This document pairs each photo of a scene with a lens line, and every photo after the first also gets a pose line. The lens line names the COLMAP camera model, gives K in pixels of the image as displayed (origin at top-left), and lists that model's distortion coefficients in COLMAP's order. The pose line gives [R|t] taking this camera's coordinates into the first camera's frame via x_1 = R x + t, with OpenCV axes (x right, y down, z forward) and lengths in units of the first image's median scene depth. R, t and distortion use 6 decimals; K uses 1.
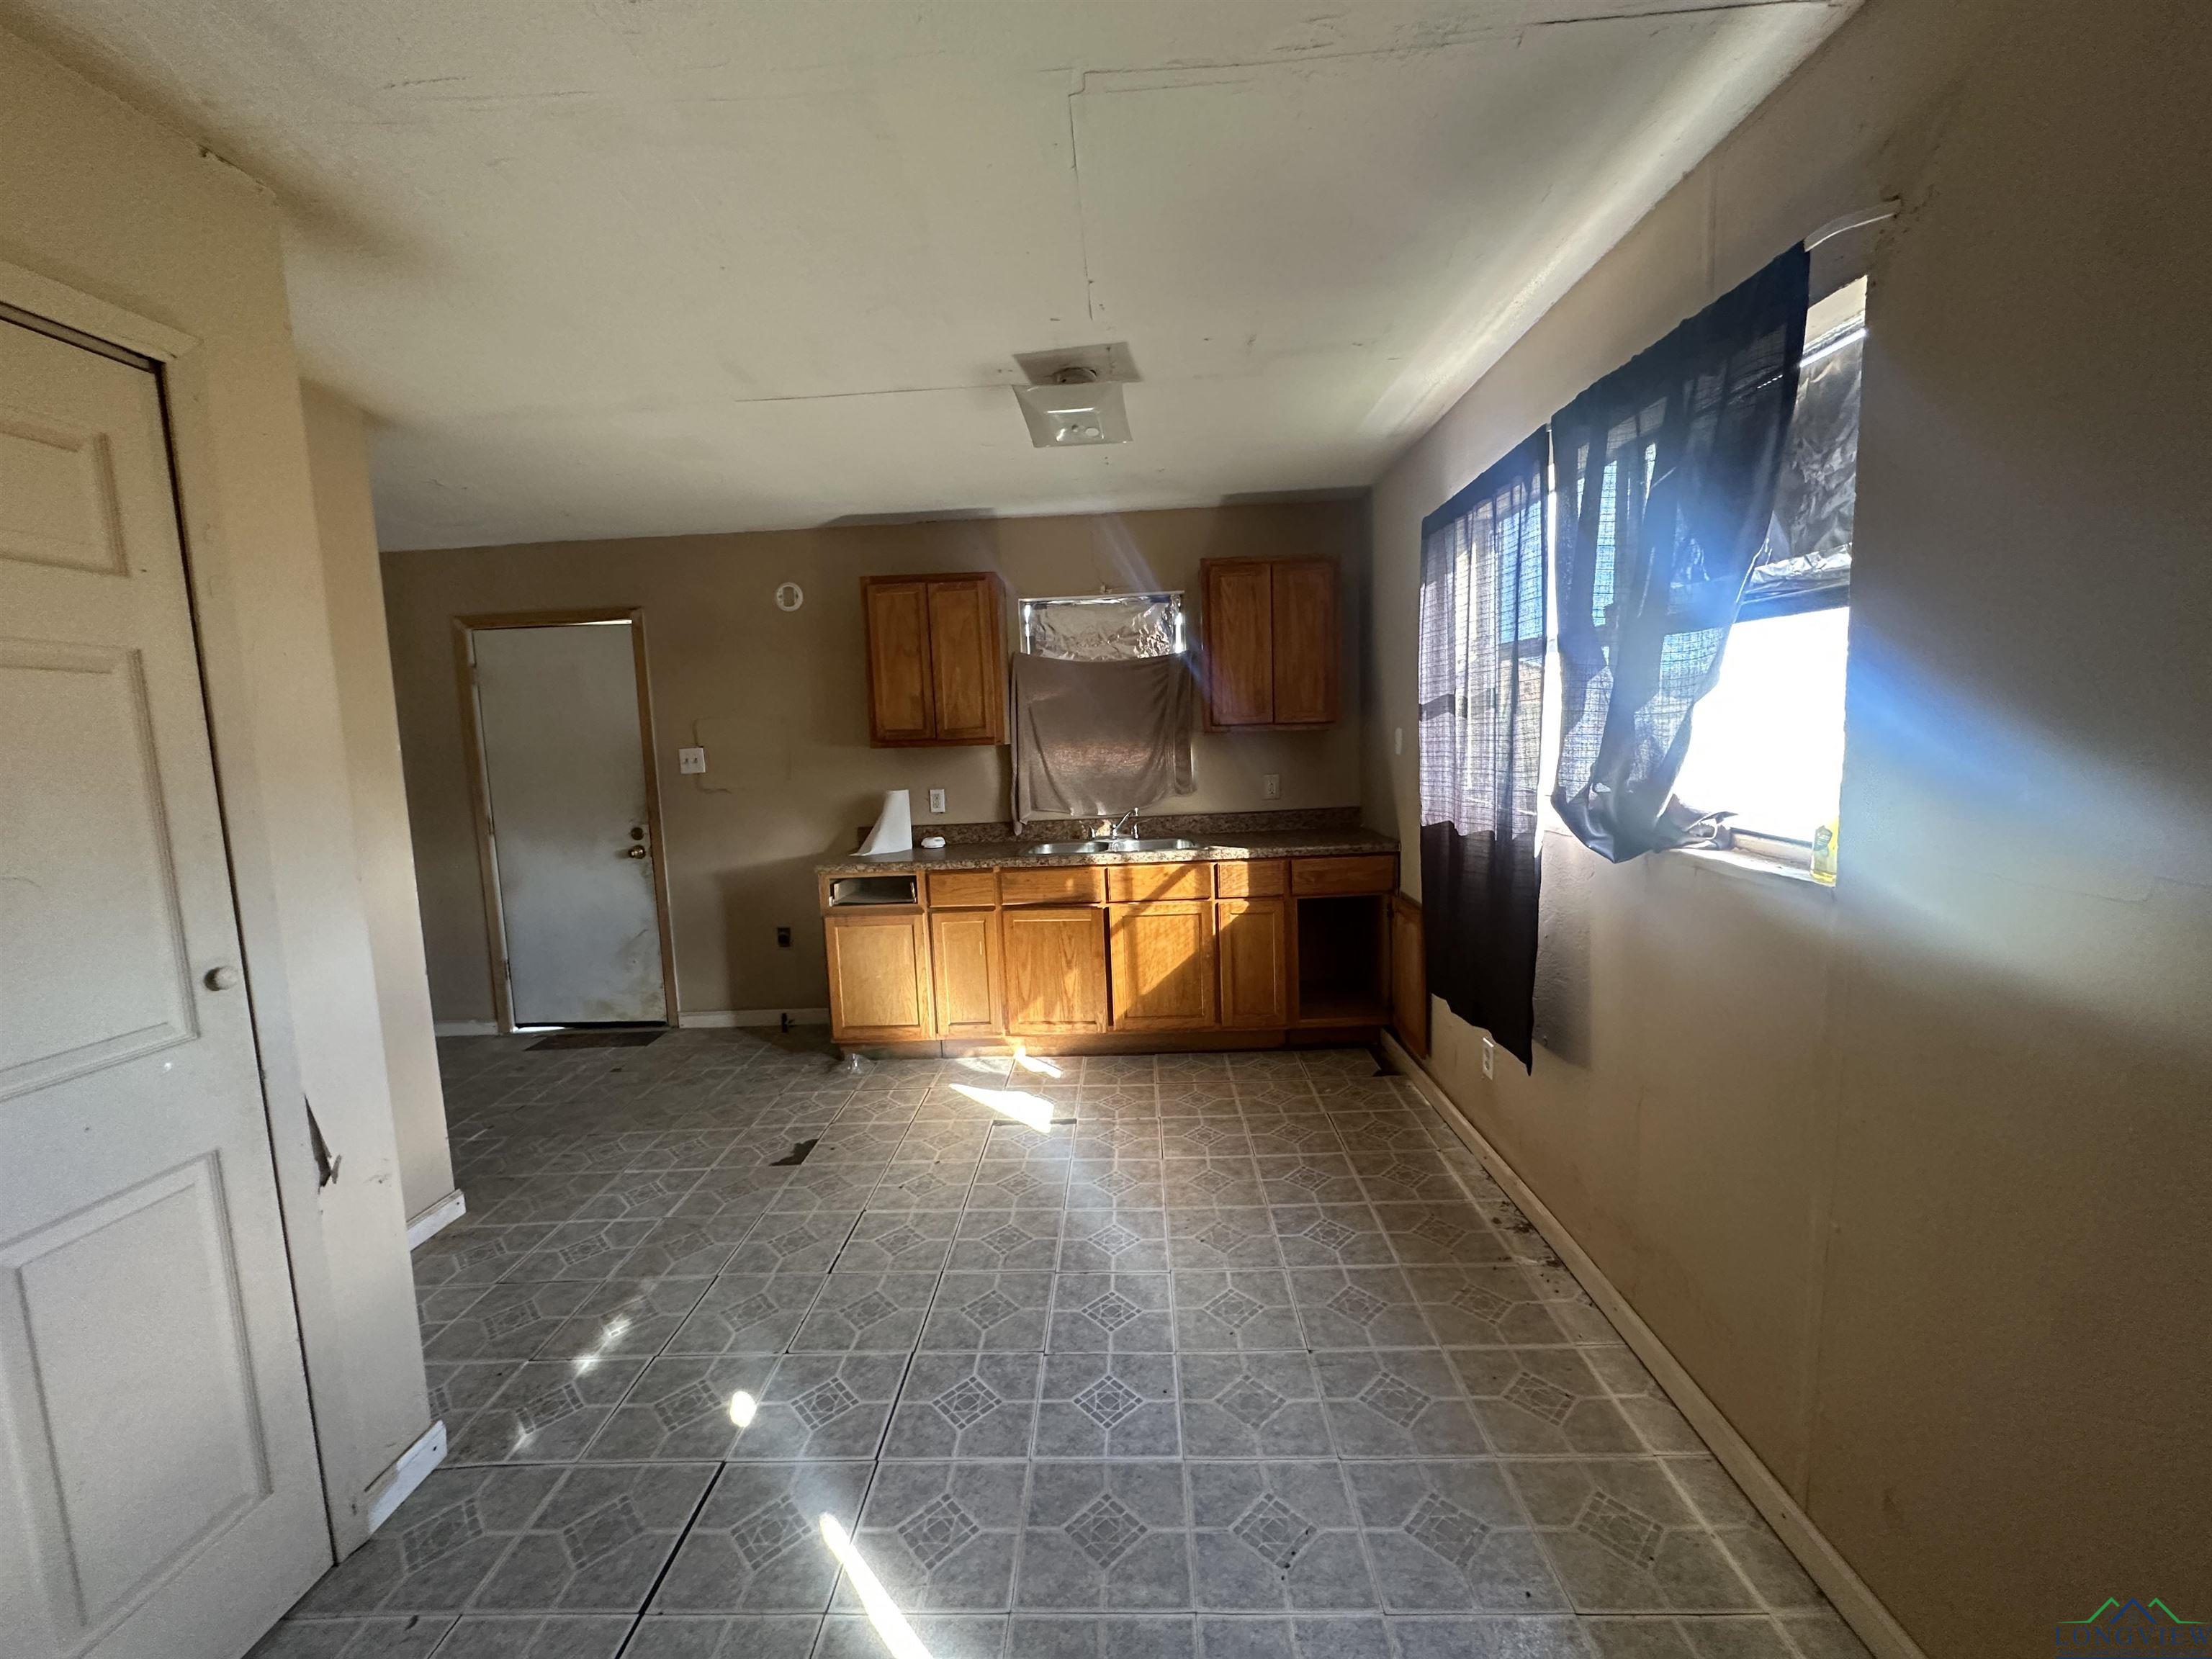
lens RADIAL K [[881.7, 0, 1107.7], [0, 881.7, 826.1], [0, 0, 1]] dist [-0.001793, -0.000204]
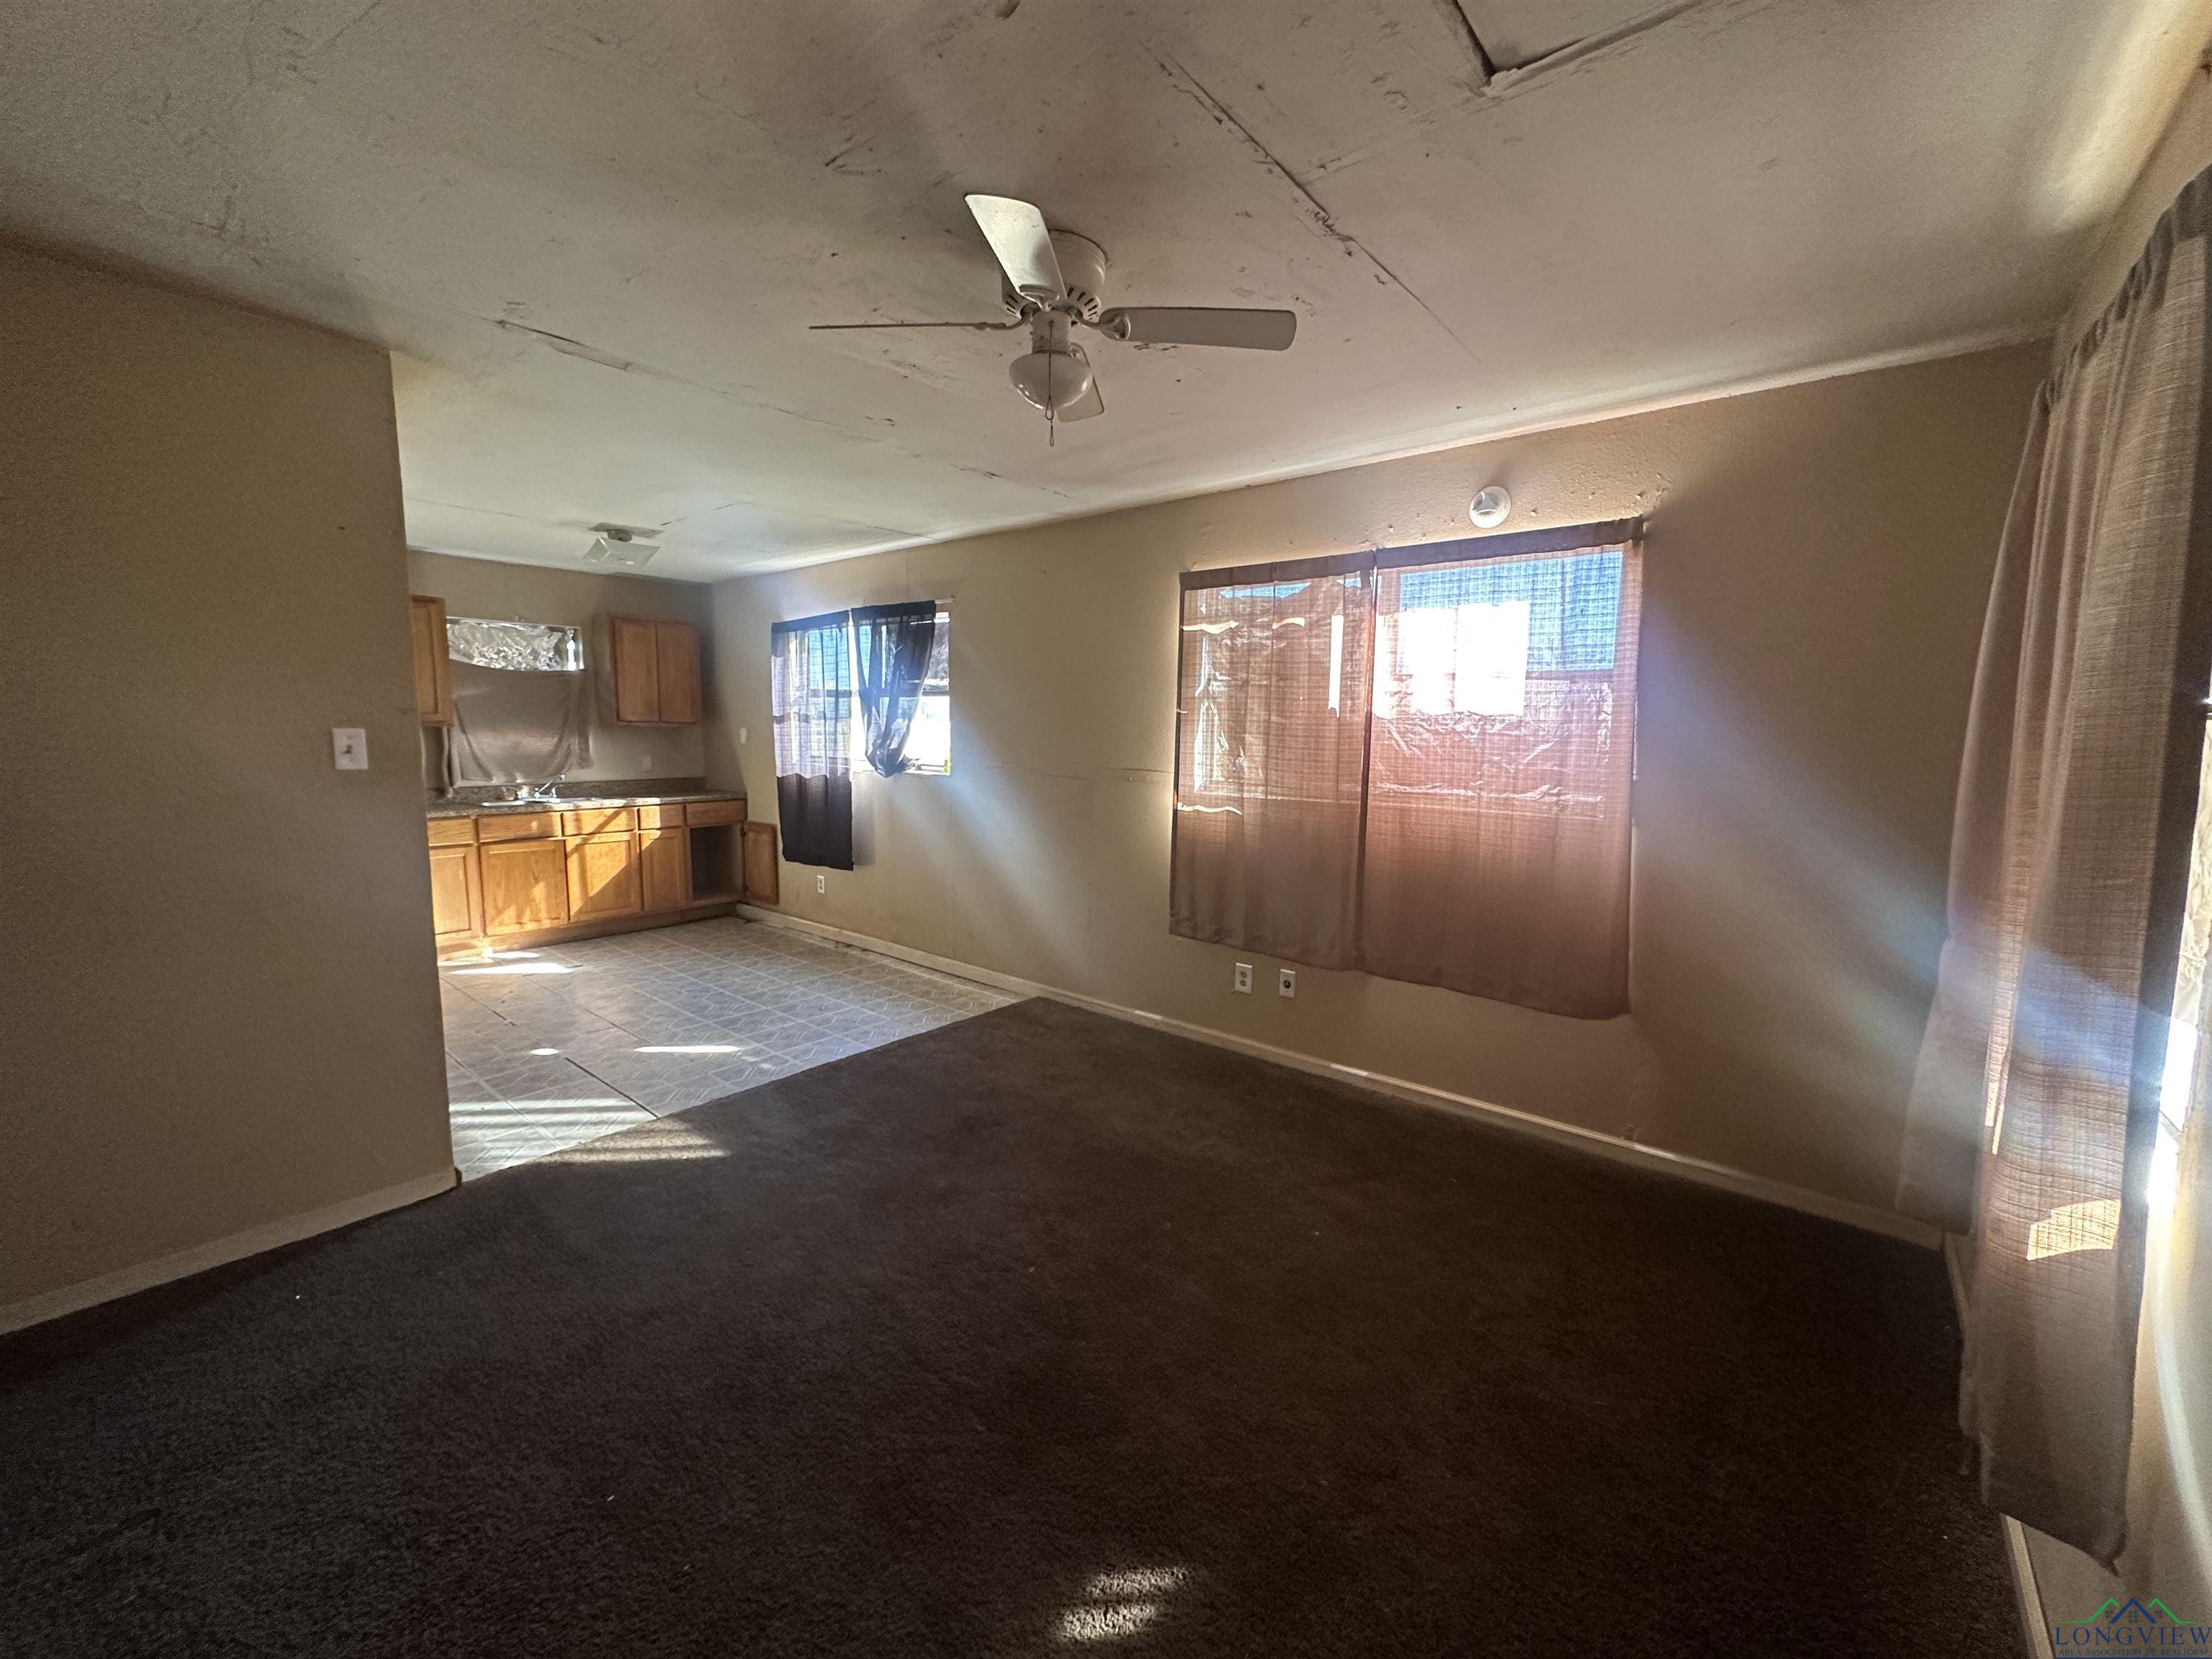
lens RADIAL K [[881.7, 0, 1111.8], [0, 881.7, 821.8], [0, 0, 1]] dist [-0.001793, -0.000204]
pose [[0.610965, -0.039722, 0.790660, -0.603836], [0.055975, 0.998408, 0.006906, 0.102845], [-0.789676, 0.040038, 0.612216, -0.636985]]
